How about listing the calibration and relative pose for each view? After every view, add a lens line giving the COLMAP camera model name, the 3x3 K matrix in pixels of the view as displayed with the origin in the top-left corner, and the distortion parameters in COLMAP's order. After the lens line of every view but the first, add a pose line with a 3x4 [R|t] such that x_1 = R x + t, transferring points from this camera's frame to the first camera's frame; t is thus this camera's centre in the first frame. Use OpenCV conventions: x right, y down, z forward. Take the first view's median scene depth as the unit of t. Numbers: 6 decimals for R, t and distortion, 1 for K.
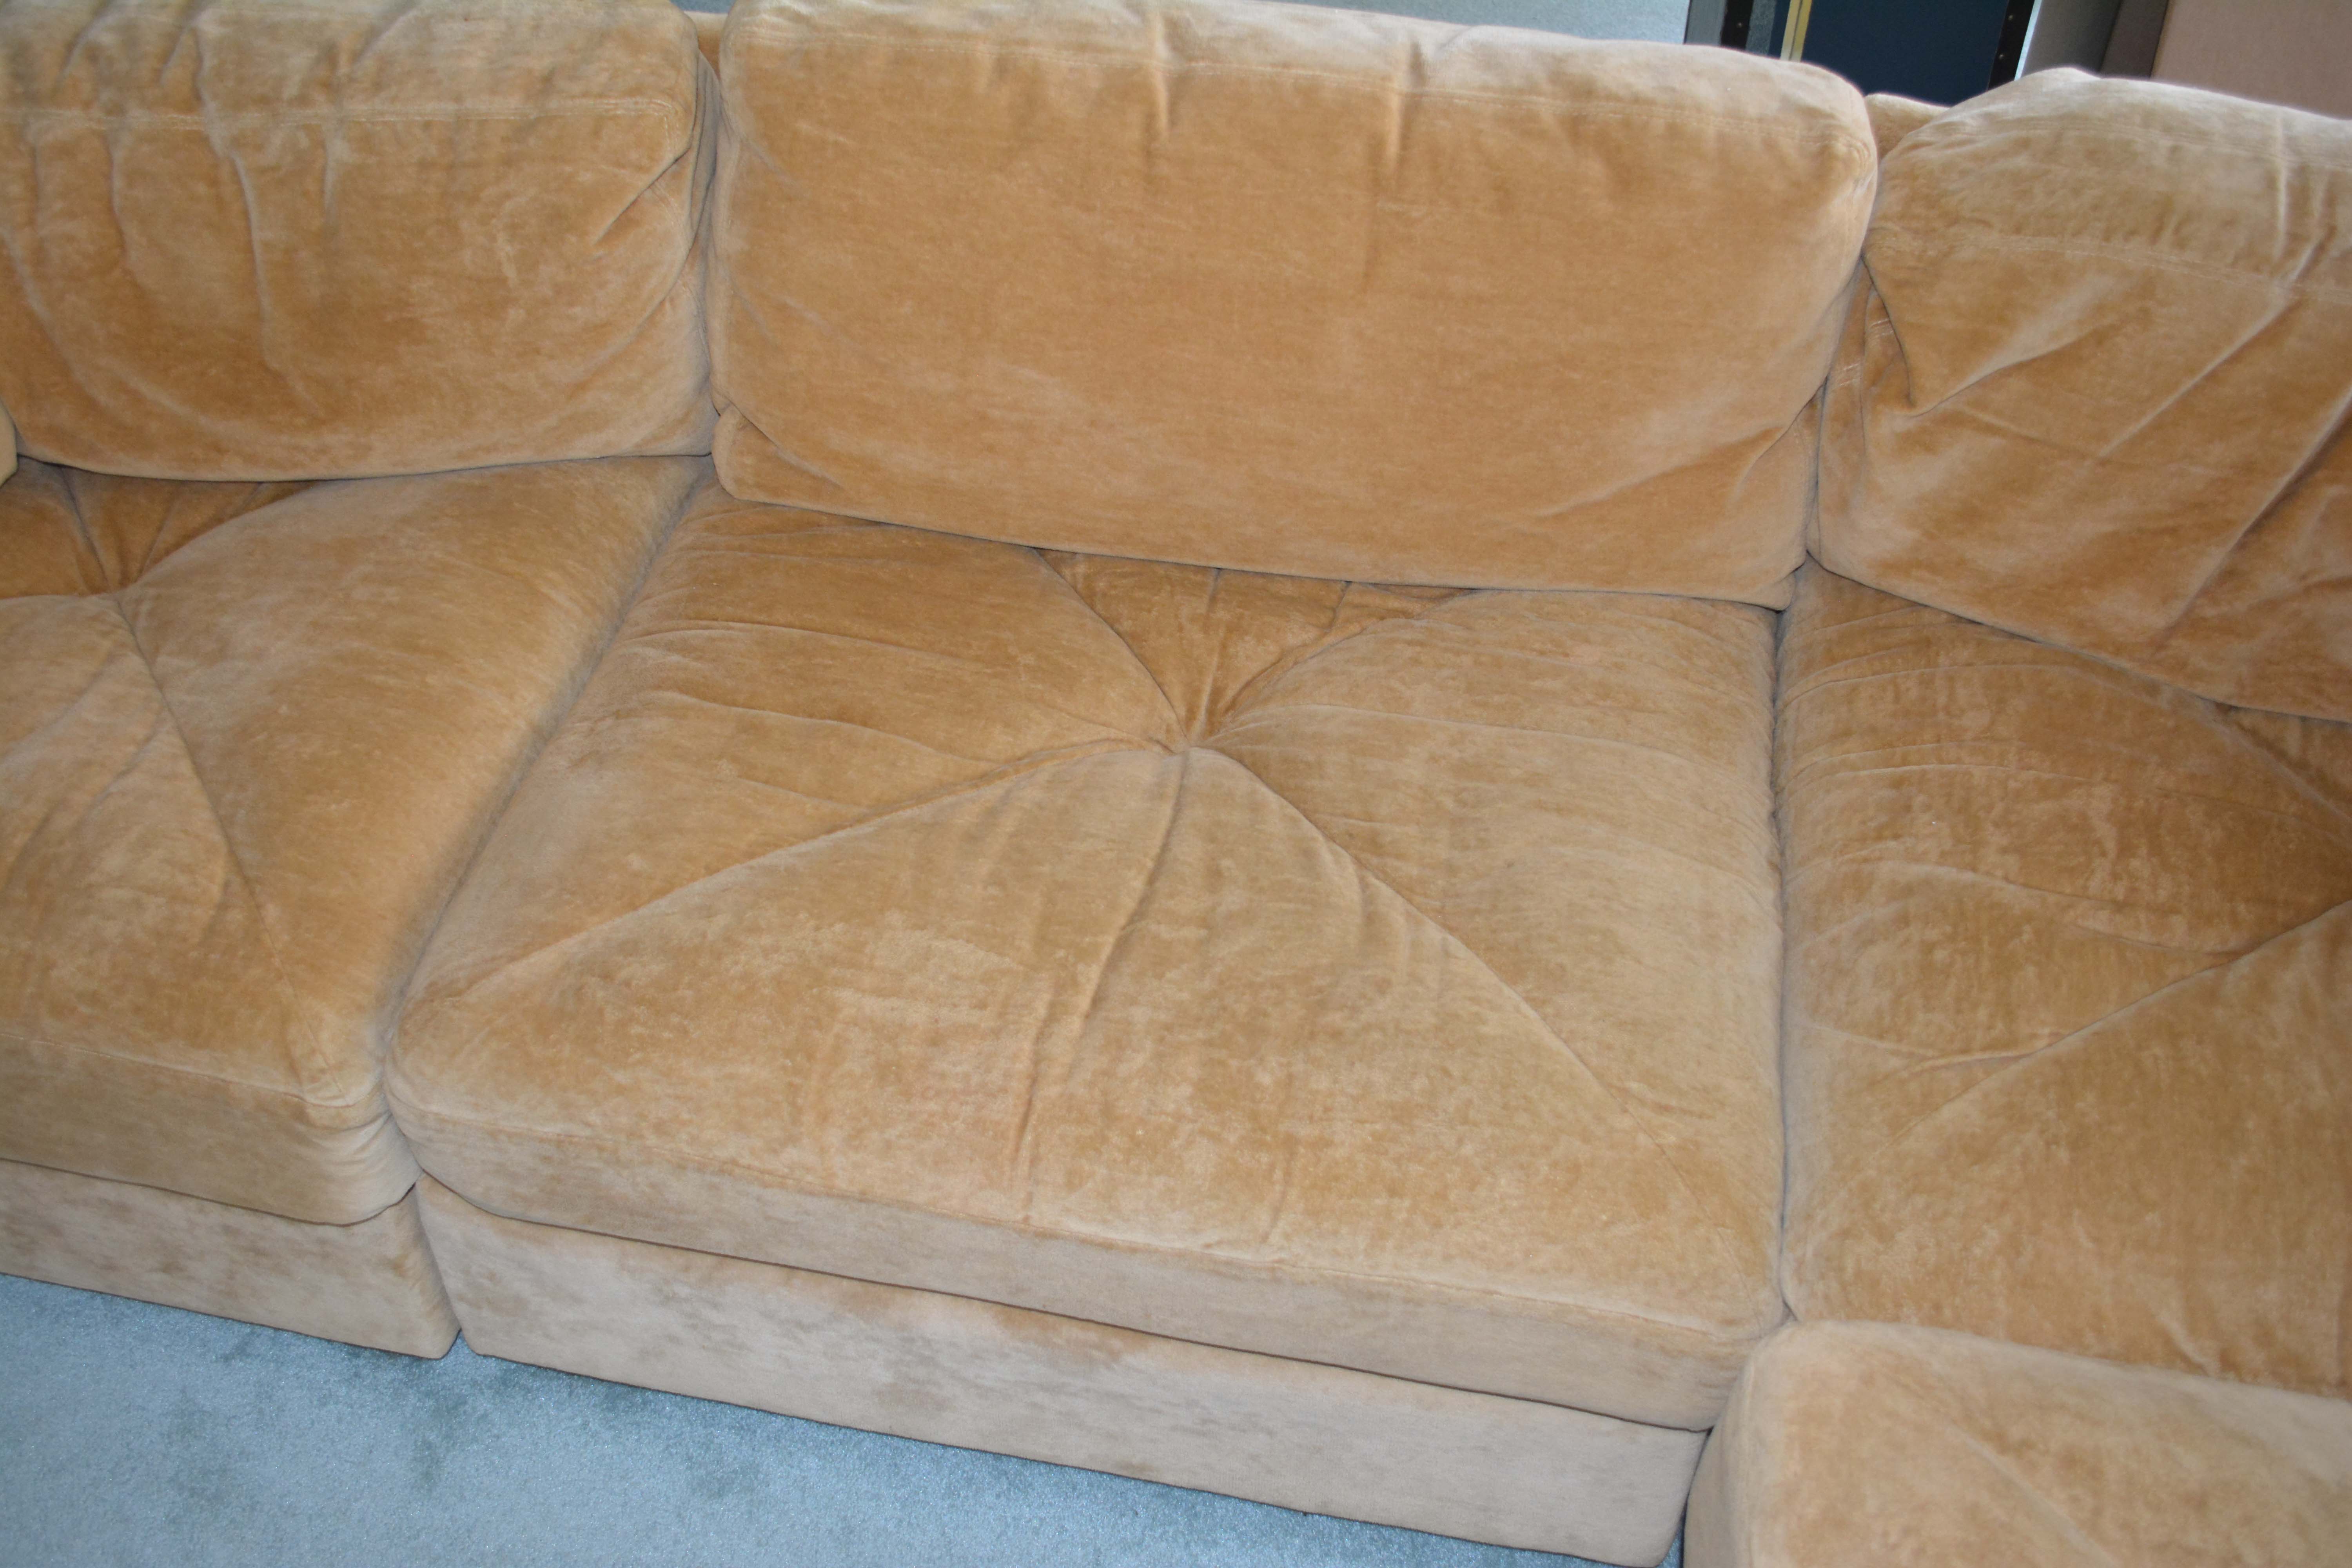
lens RADIAL K [[2101.2, 0, 1155.0], [0, 2101.2, 795.8], [0, 0, 1]] dist [-0.076472, 0.012173]
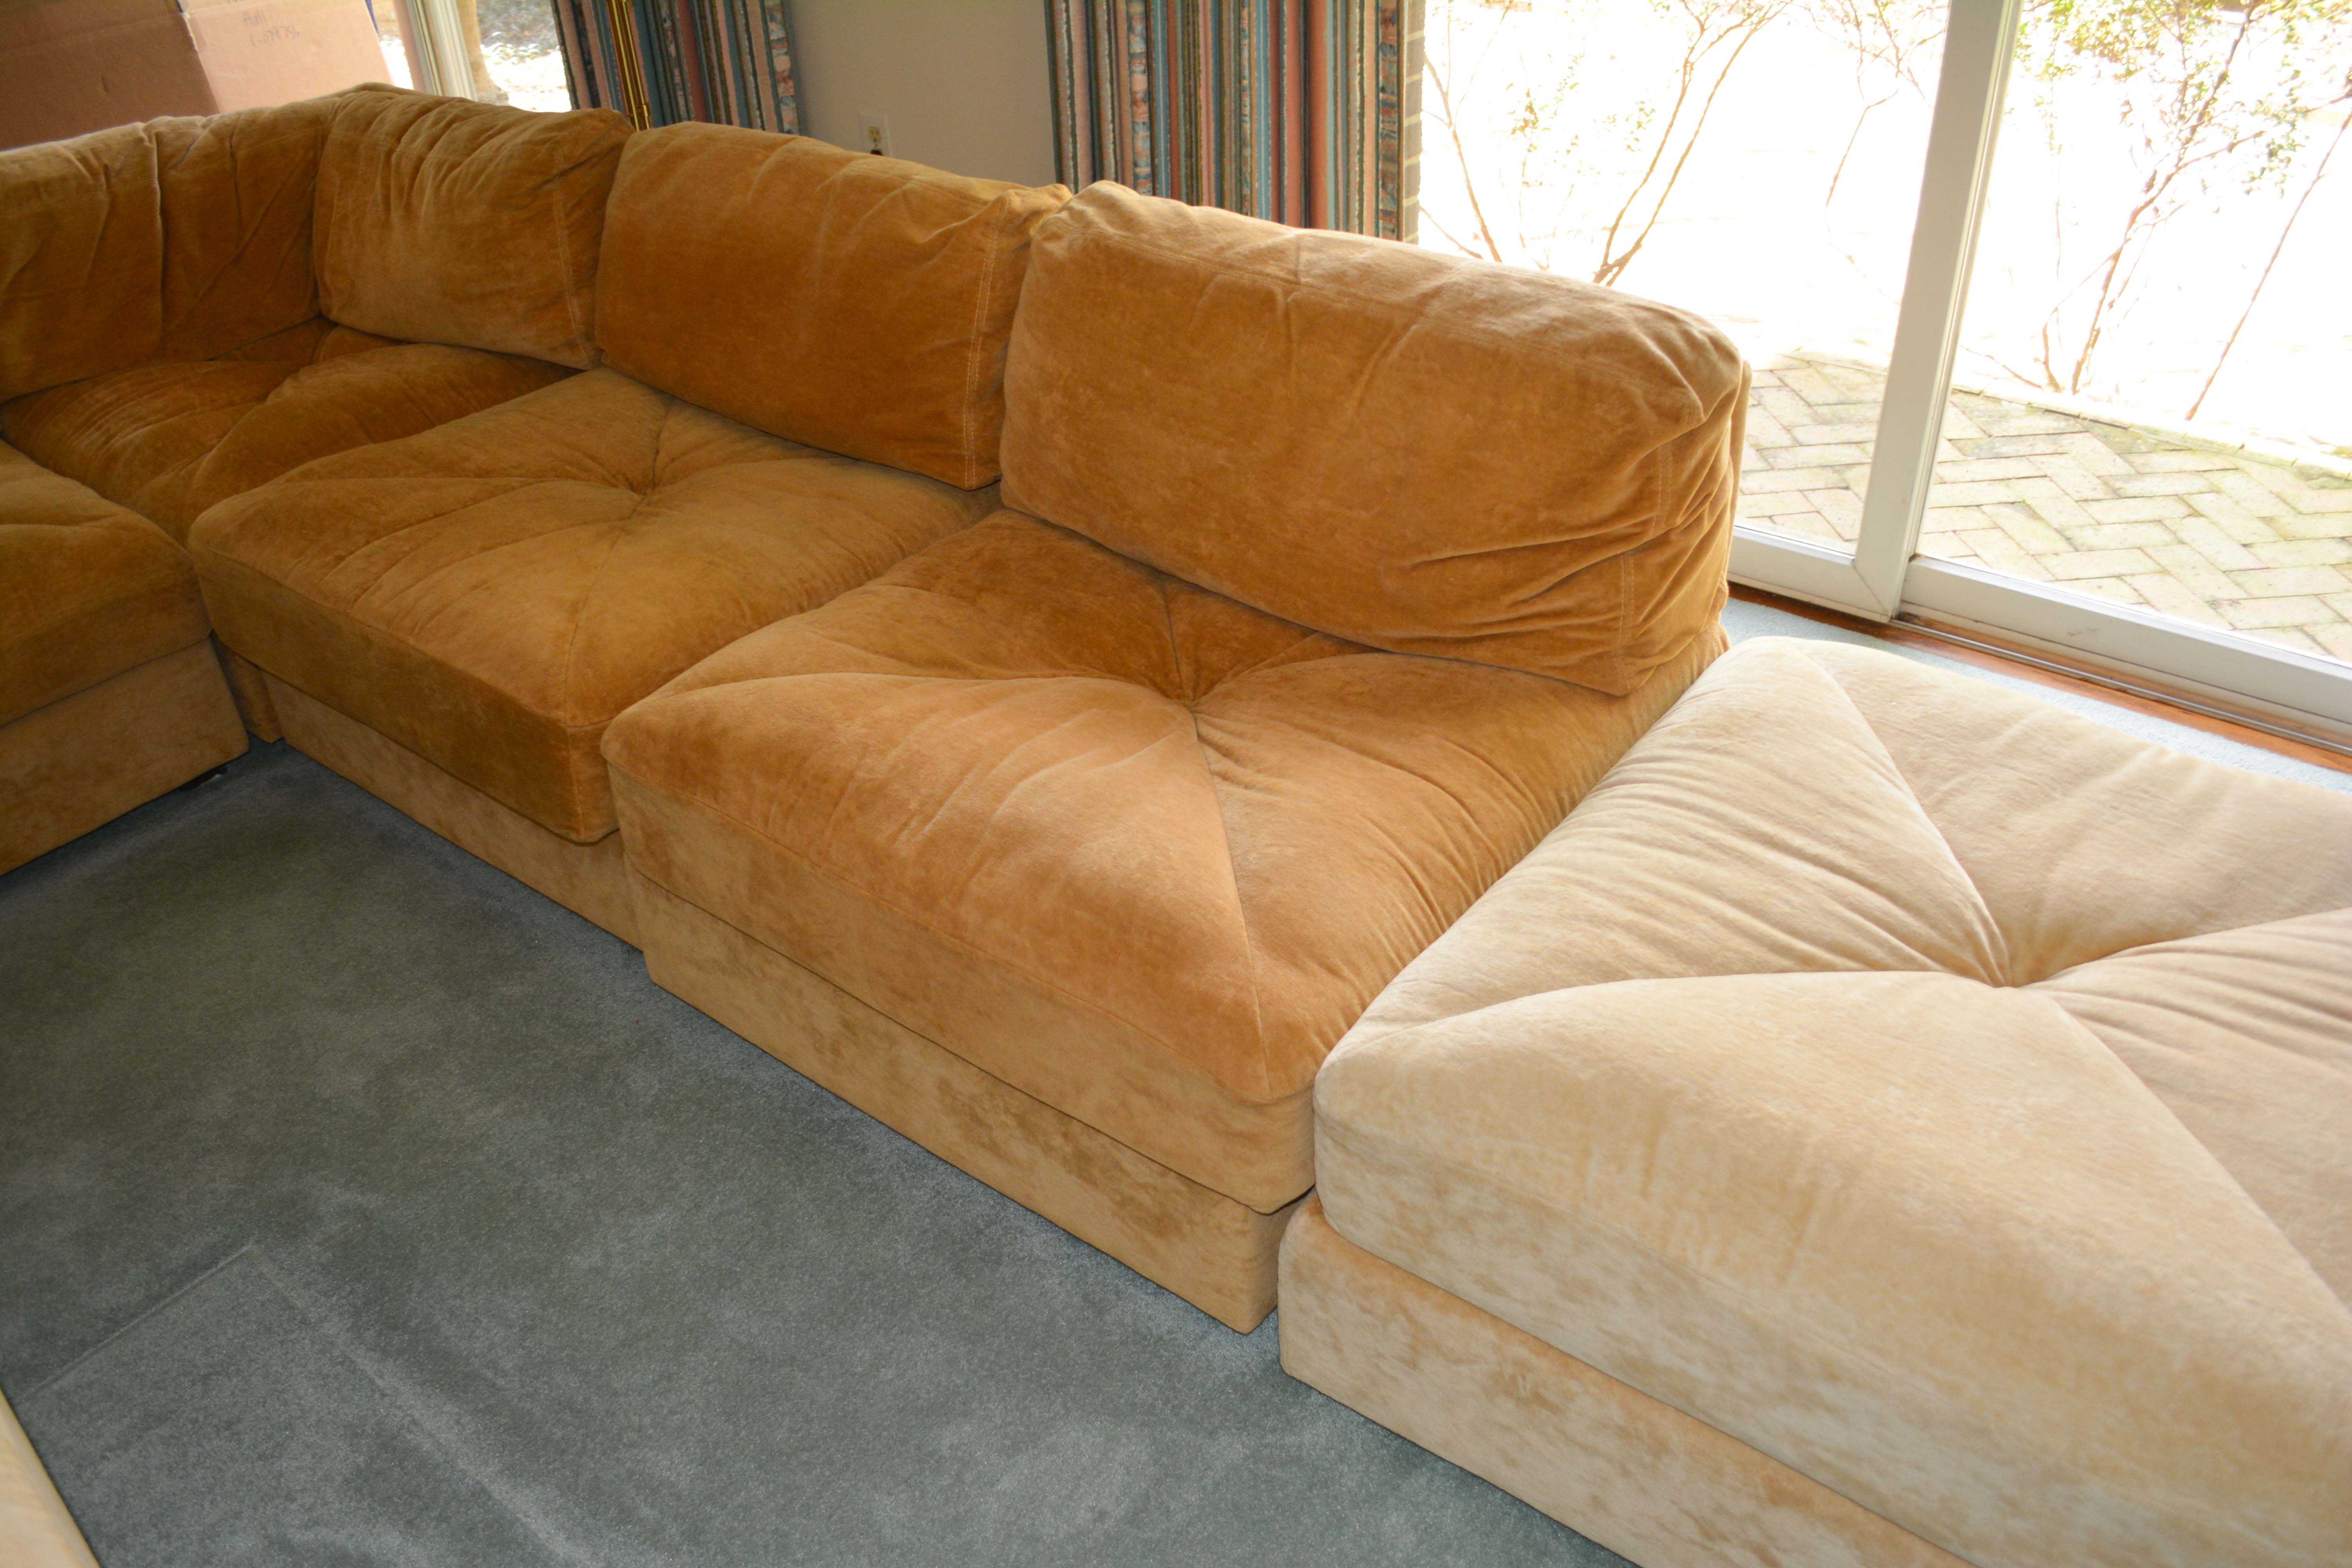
lens RADIAL K [[1839.4, 0, 1118.4], [0, 1839.4, 798.4], [0, 0, 1]] dist [-0.090833, 0.022071]
pose [[0.465816, -0.518643, 0.716955, -0.647944], [0.625234, 0.766259, 0.148086, 0.644197], [-0.626177, 0.379284, 0.681209, -0.750510]]
